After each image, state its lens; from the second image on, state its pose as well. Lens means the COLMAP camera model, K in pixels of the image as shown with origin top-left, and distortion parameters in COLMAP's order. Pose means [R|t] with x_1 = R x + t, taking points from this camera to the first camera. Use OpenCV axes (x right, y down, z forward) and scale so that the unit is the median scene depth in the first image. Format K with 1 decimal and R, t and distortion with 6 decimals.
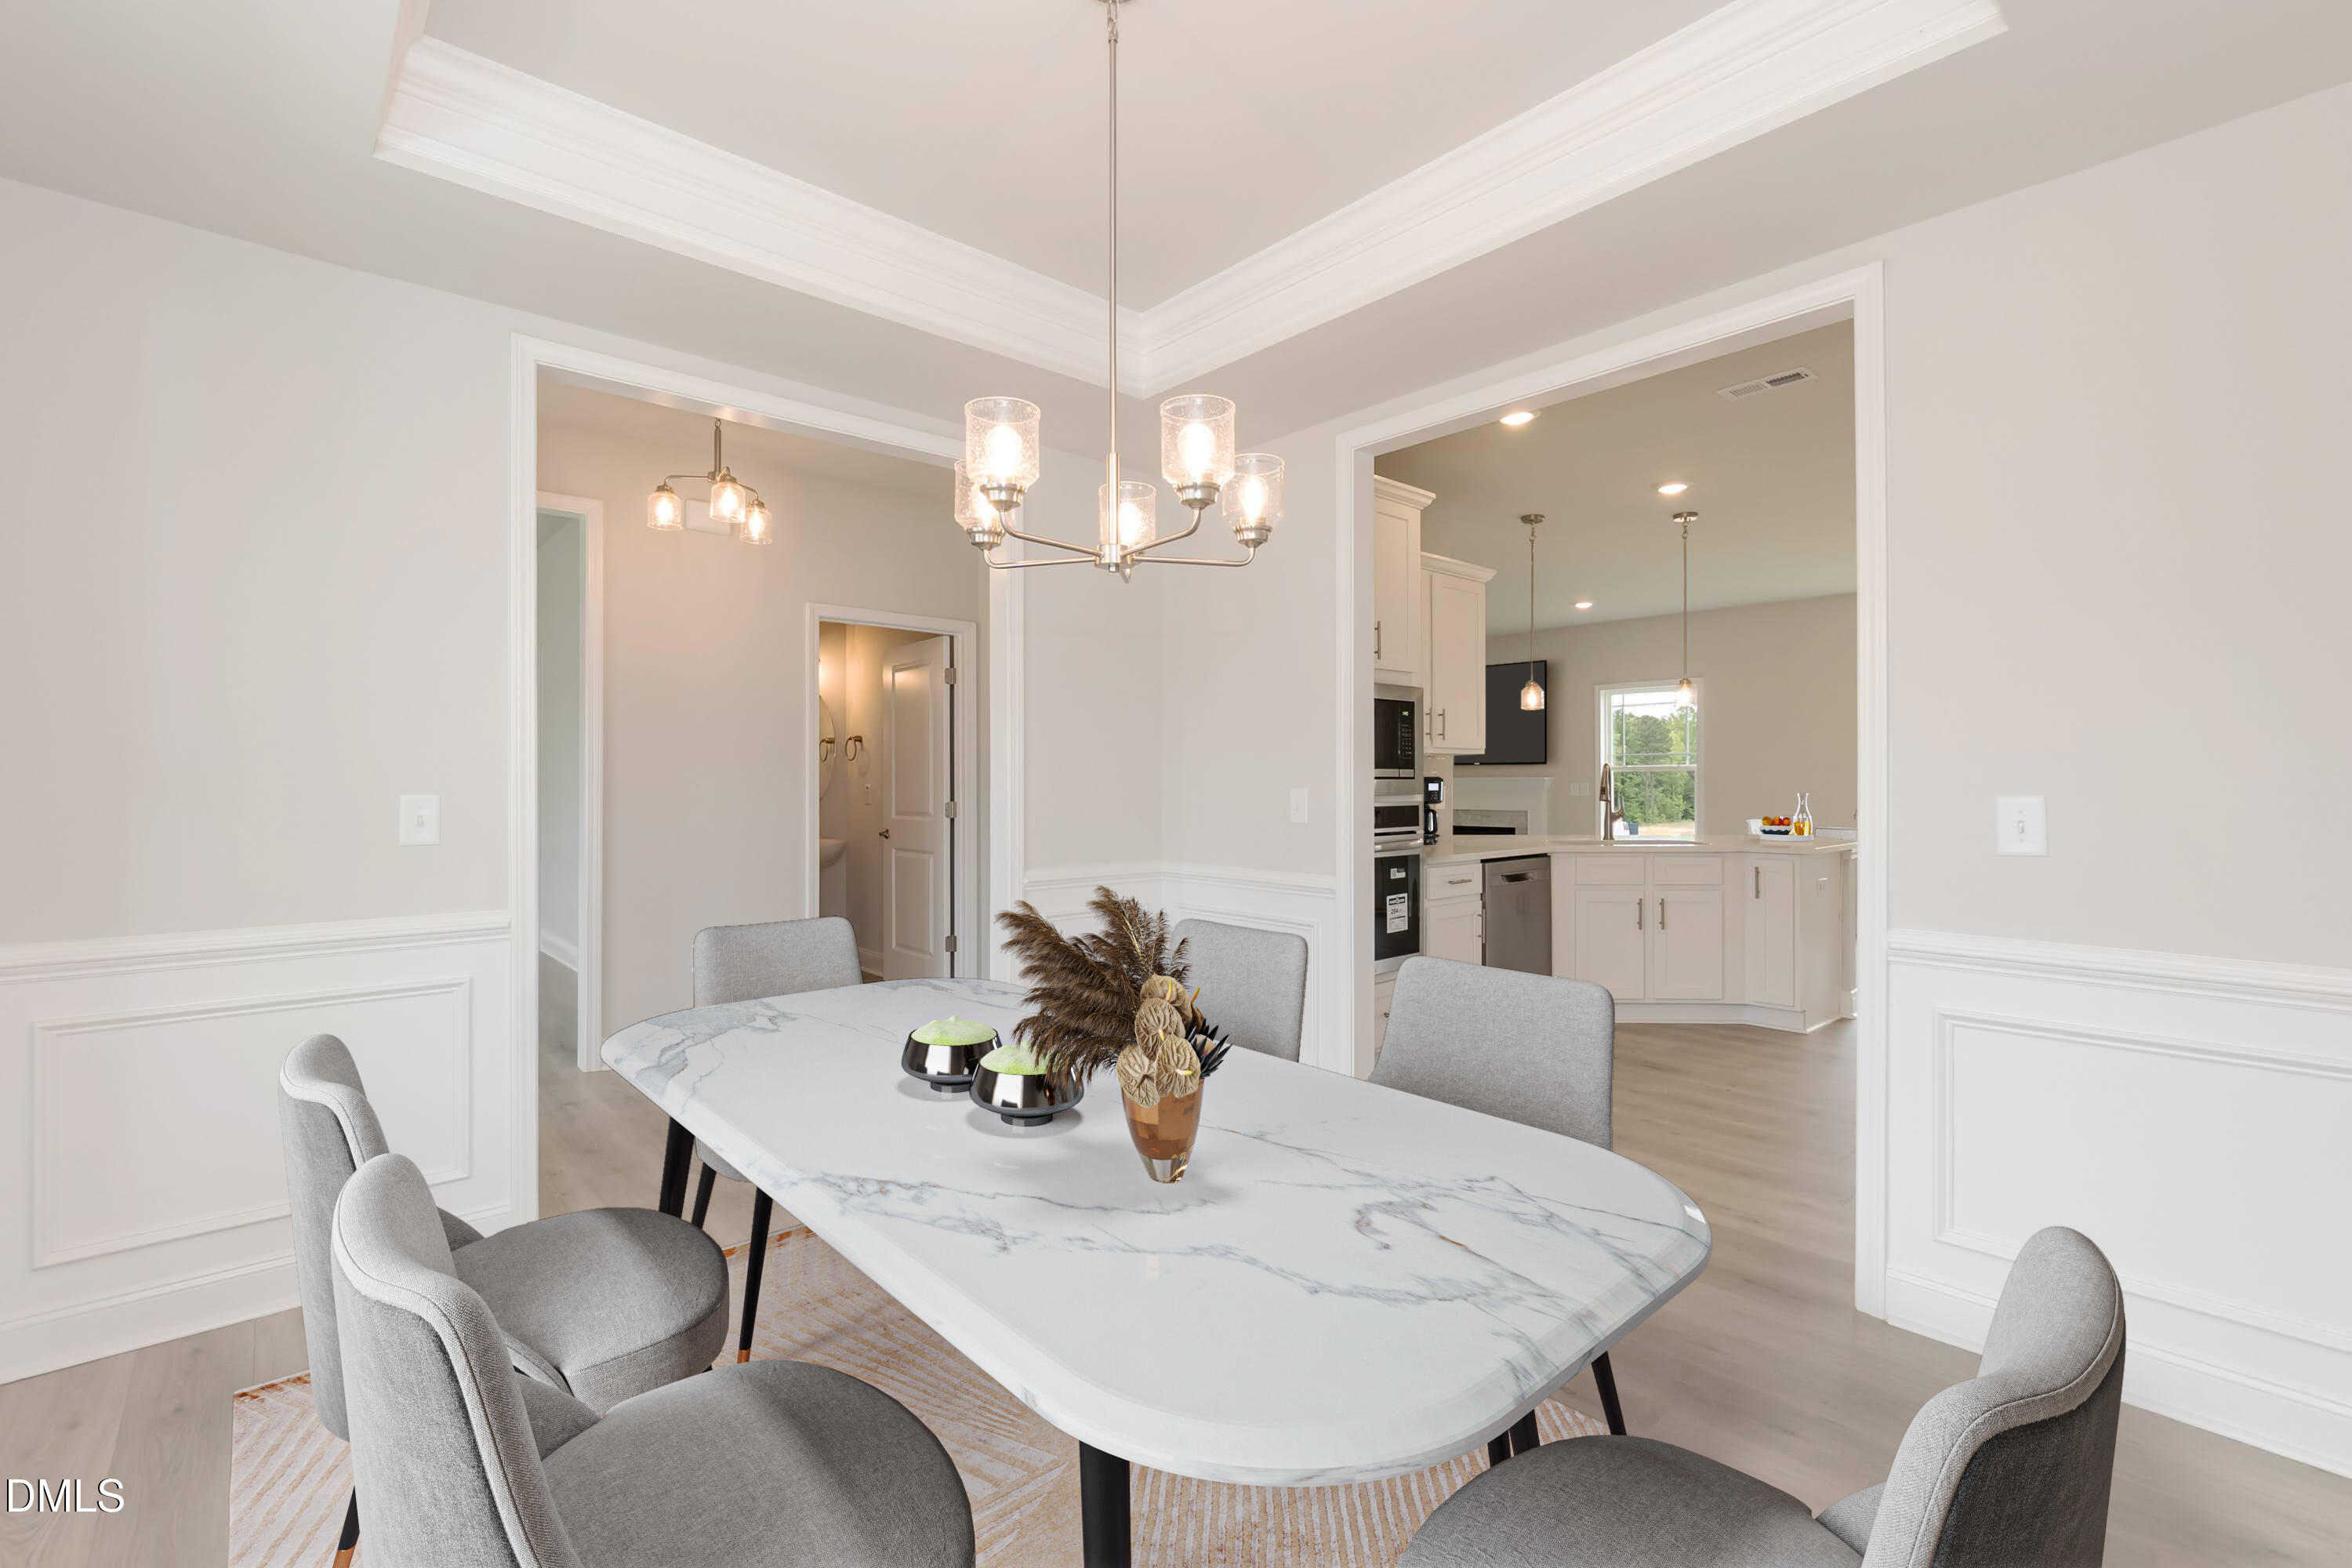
lens RADIAL K [[1020.7, 0, 1176.0], [0, 1020.7, 784.0], [0, 0, 1]] dist [-0.003359, -0.000163]
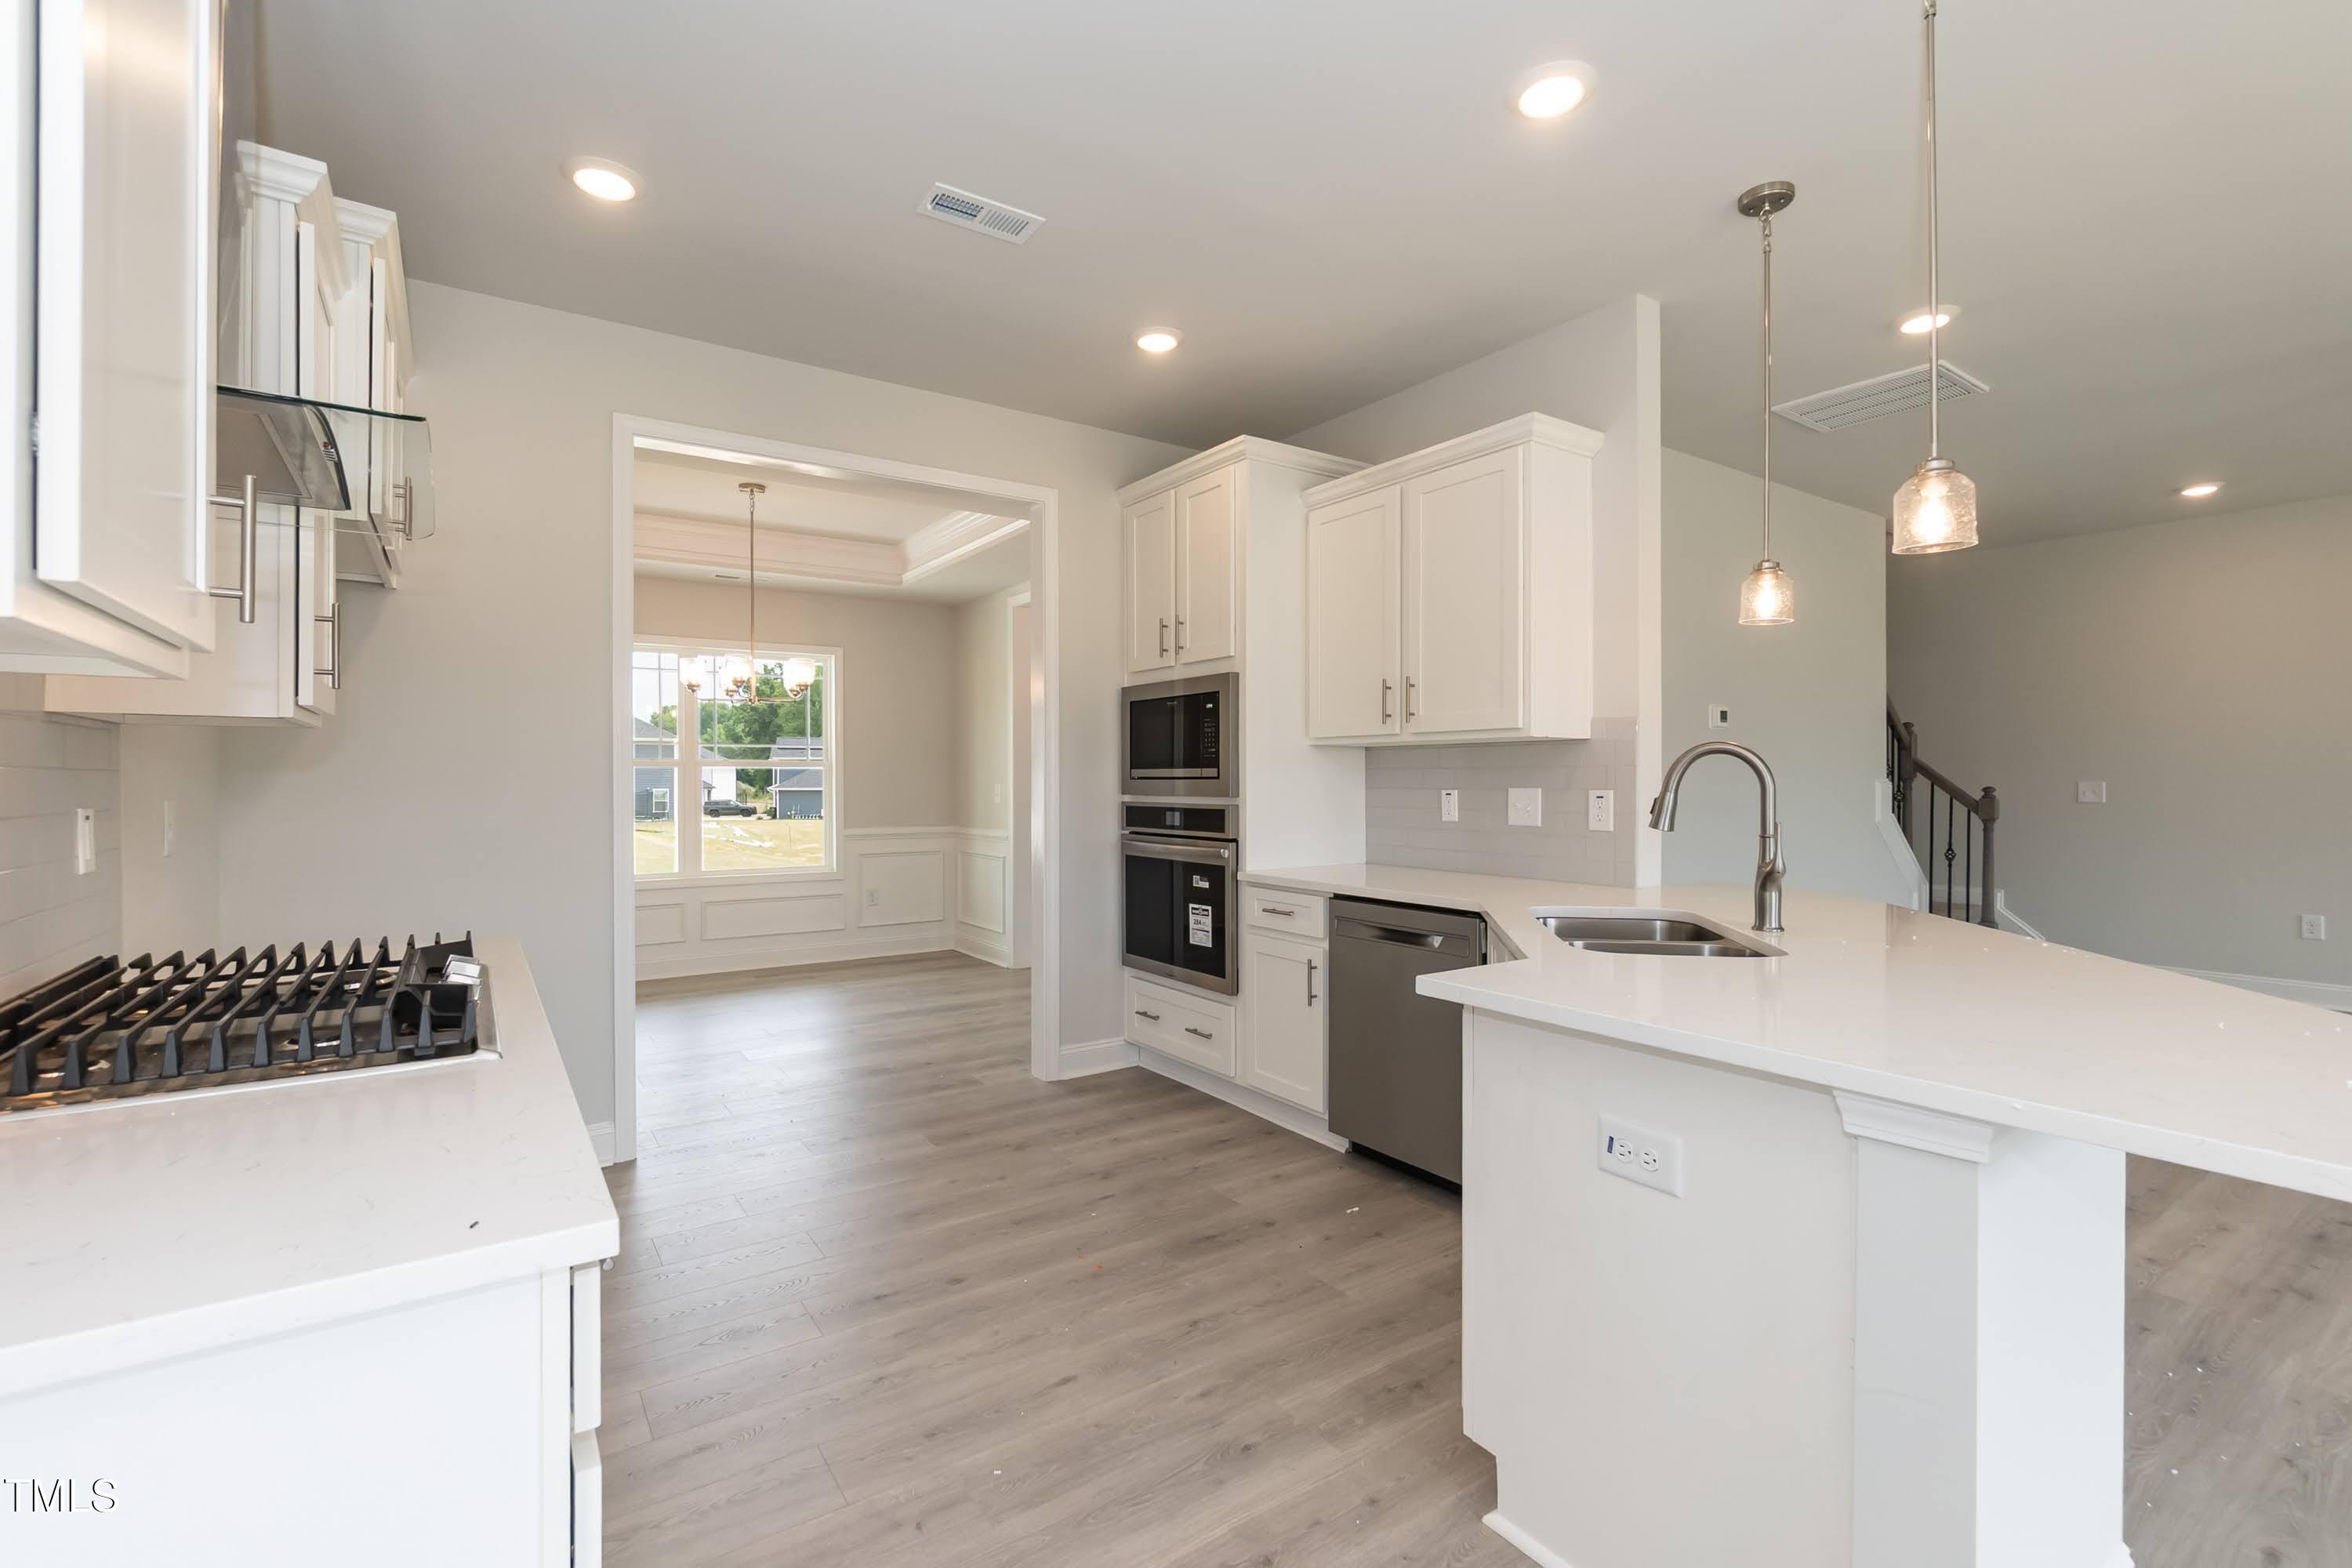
lens RADIAL K [[1020.7, 0, 1176.0], [0, 1020.7, 784.0], [0, 0, 1]] dist [-0.003359, -0.000163]
pose [[-0.132027, 0.005796, -0.991229, 1.125541], [-0.003283, 0.999975, 0.006285, -0.006142], [0.991241, 0.004084, -0.132004, 1.095718]]
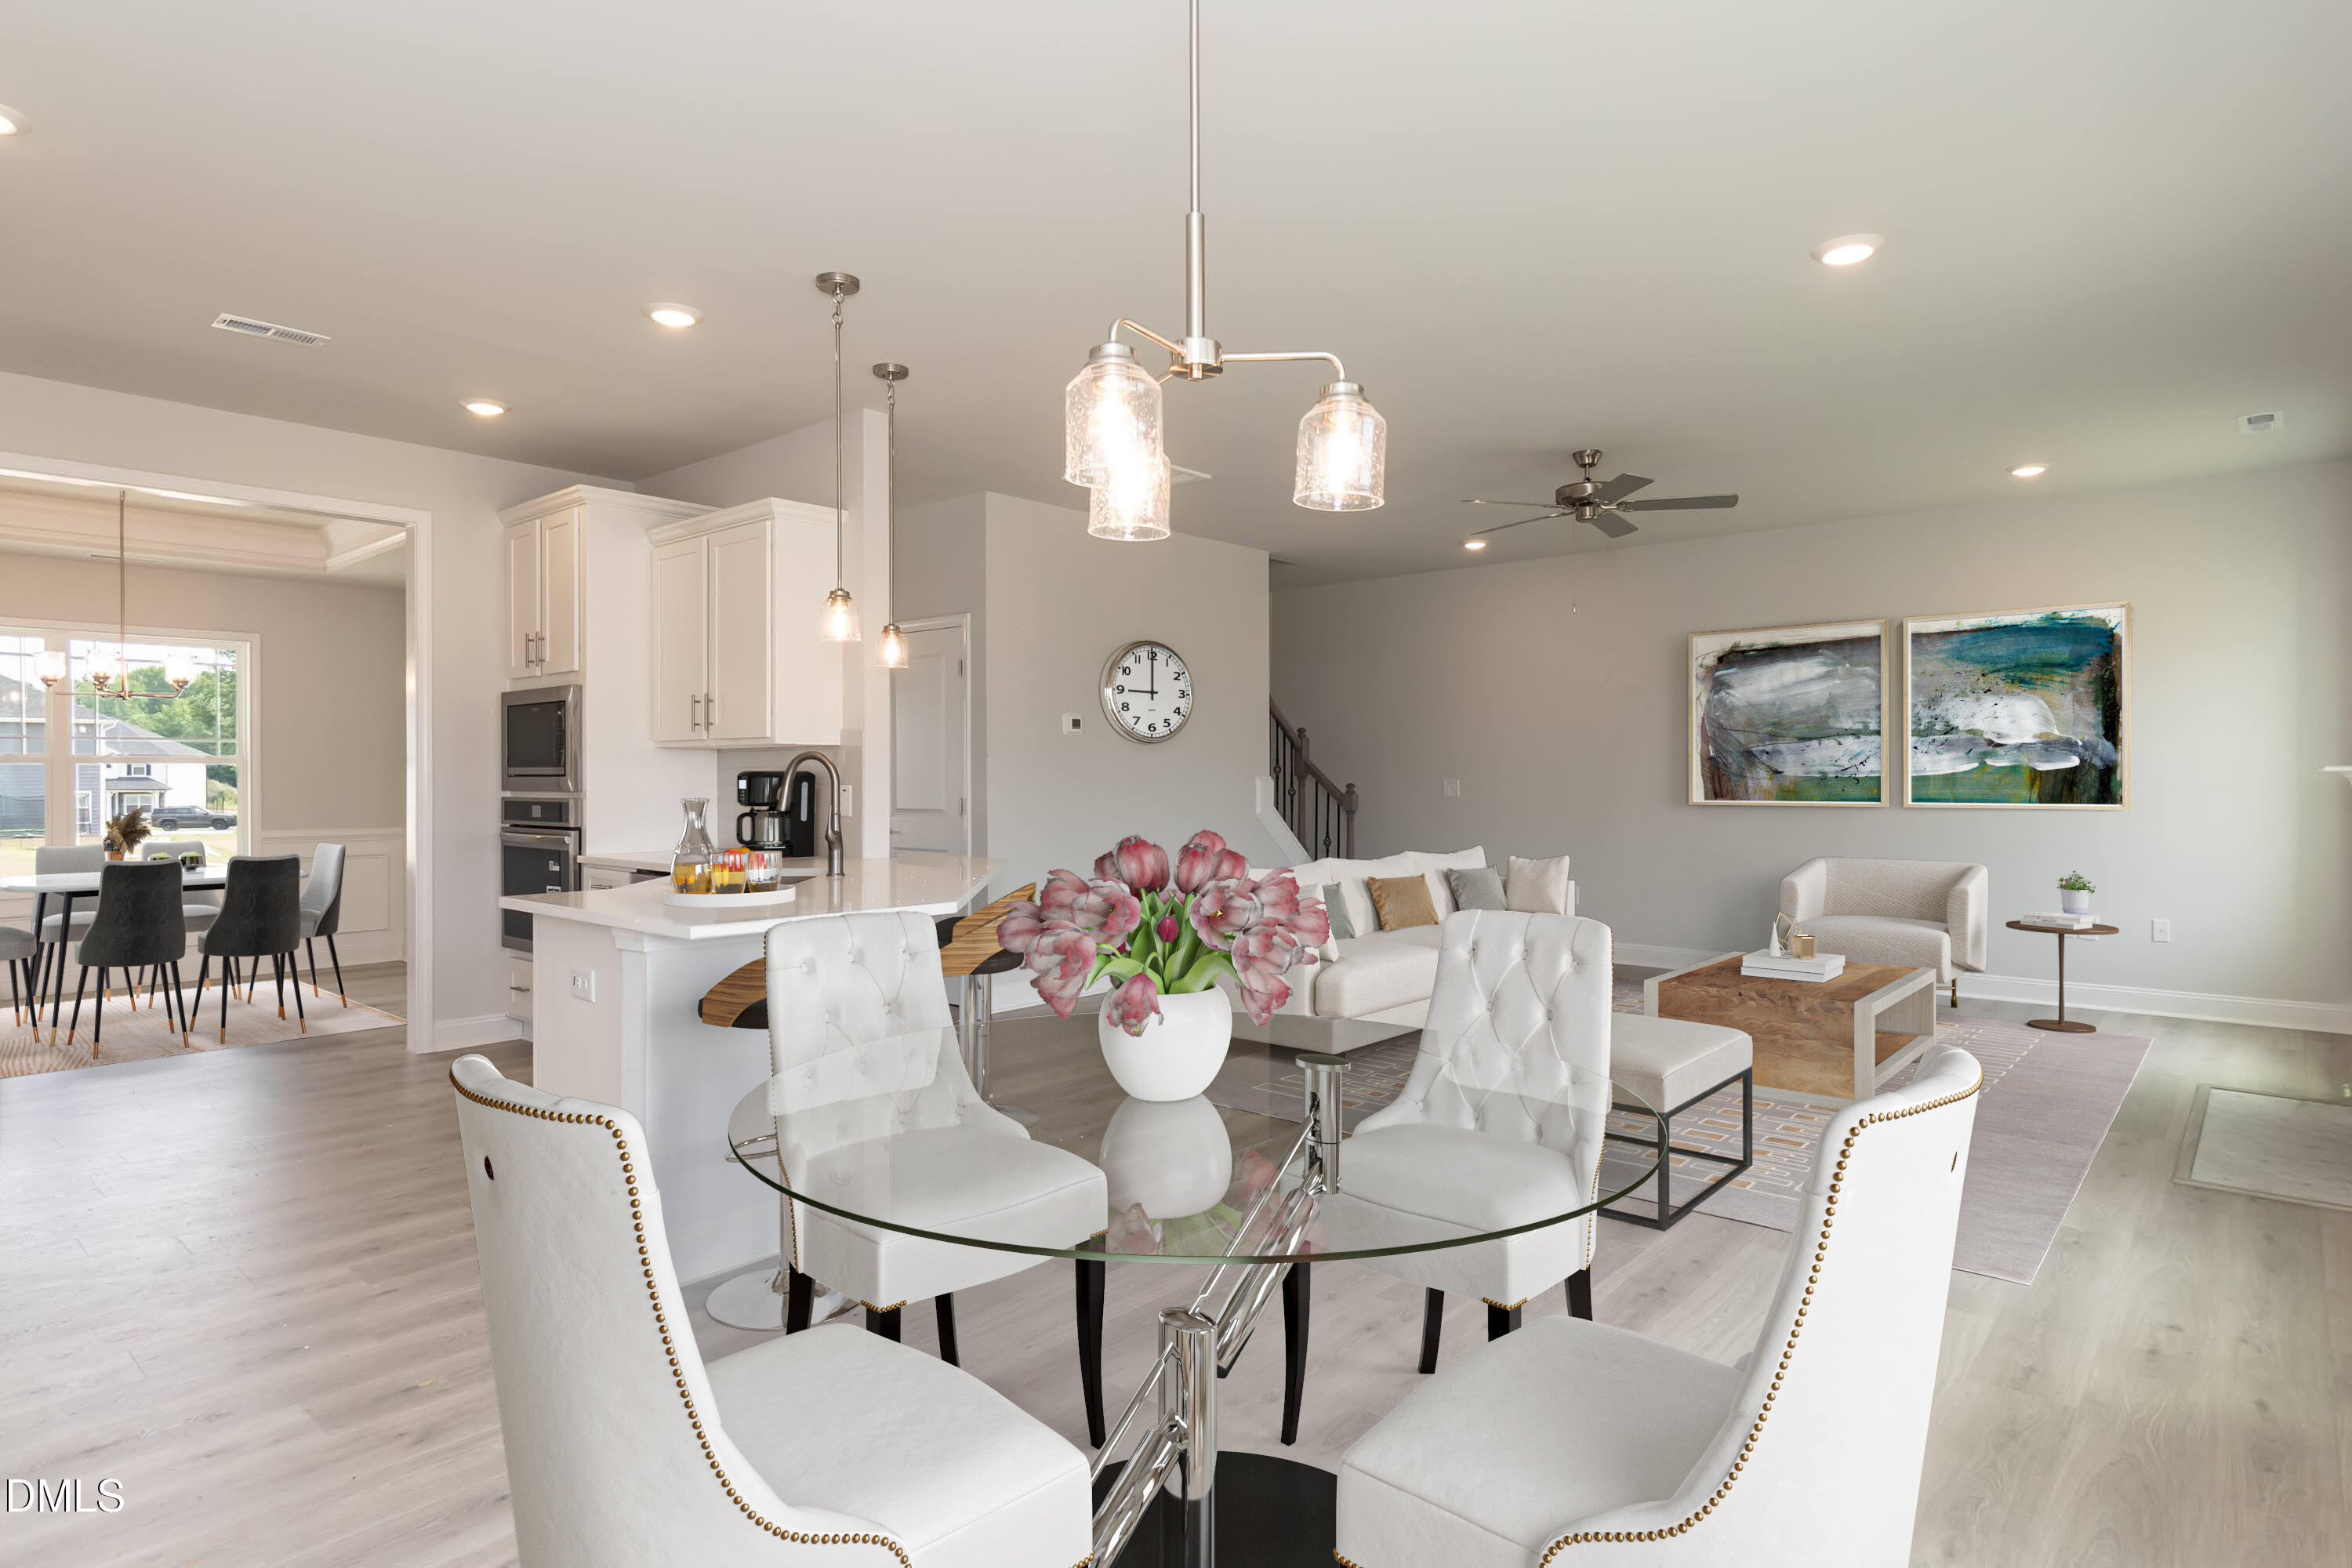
lens RADIAL K [[1276.0, 0, 1176.0], [0, 1276.0, 784.0], [0, 0, 1]] dist [-0.000431, -0.000617]
pose [[0.105320, 0.006026, -0.994420, 1.588617], [-0.003955, 0.999976, 0.005641, -0.007138], [0.994431, 0.003338, 0.105341, 1.495036]]
